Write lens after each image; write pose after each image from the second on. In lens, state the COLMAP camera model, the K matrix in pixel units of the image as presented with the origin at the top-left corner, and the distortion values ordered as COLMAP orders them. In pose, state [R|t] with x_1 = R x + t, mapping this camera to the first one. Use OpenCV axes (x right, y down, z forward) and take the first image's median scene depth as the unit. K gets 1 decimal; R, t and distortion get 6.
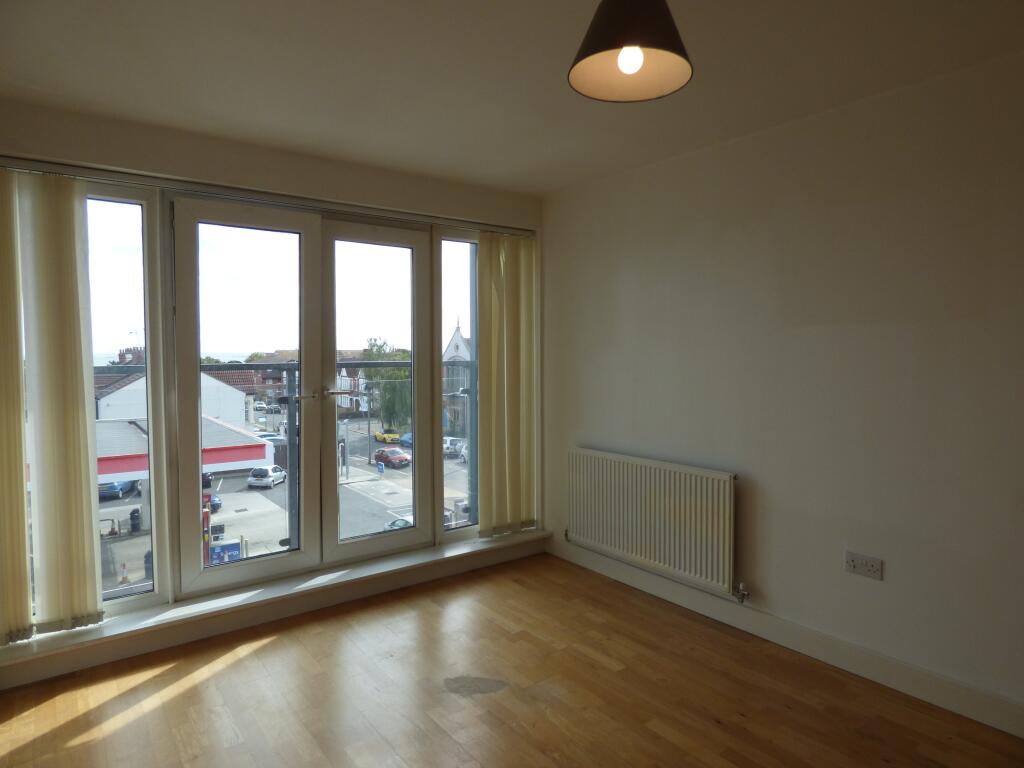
lens RADIAL K [[623.8, 0, 512.0], [0, 623.8, 384.0], [0, 0, 1]] dist [-0.004095, 0.001337]
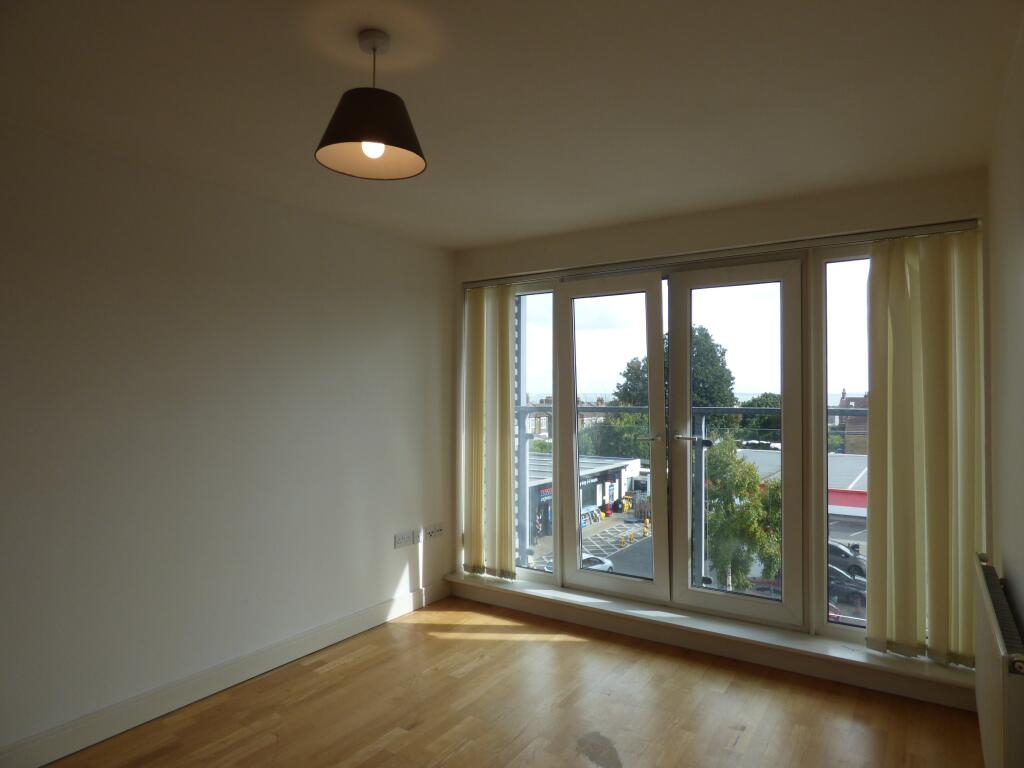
lens RADIAL K [[623.8, 0, 512.0], [0, 623.8, 384.0], [0, 0, 1]] dist [-0.004095, 0.001337]
pose [[0.340861, -0.012361, -0.940032, 0.600198], [-0.050444, 0.998233, -0.031418, -0.027515], [0.938759, 0.058128, 0.339635, 0.388430]]
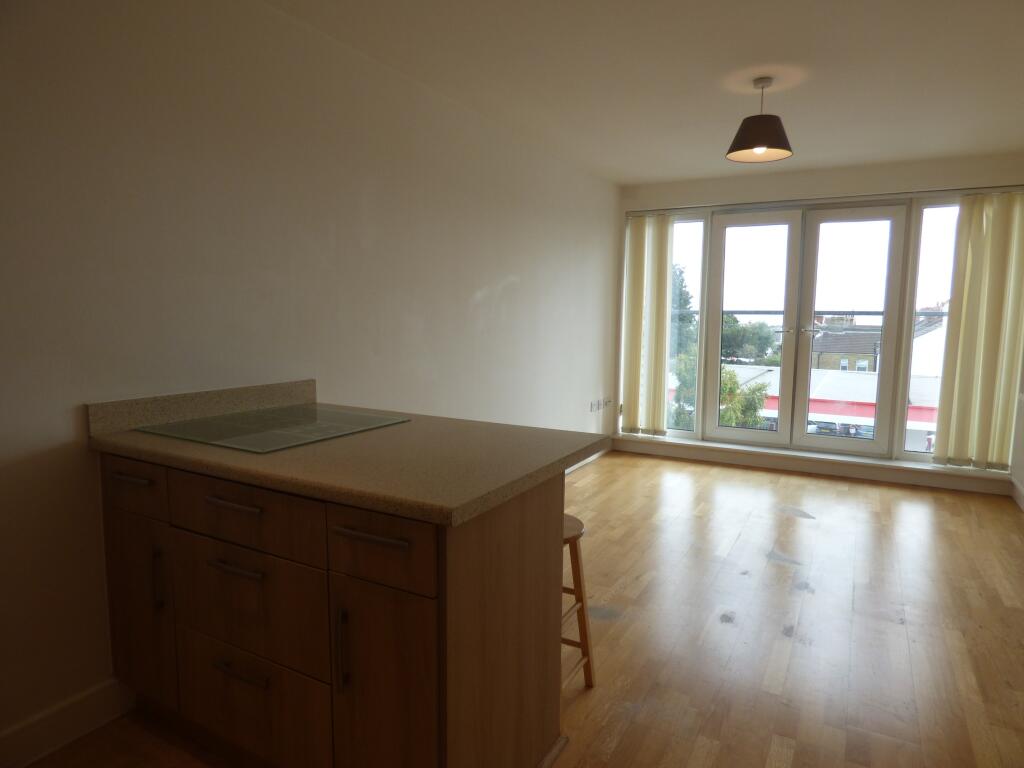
lens RADIAL K [[634.0, 0, 512.0], [0, 634.0, 384.0], [0, 0, 1]] dist [-0.003961, 0.000449]
pose [[0.402132, 0.109213, -0.909045, 0.814506], [-0.060674, 0.993857, 0.092562, 0.044687], [0.913569, 0.017933, 0.406287, -0.238229]]
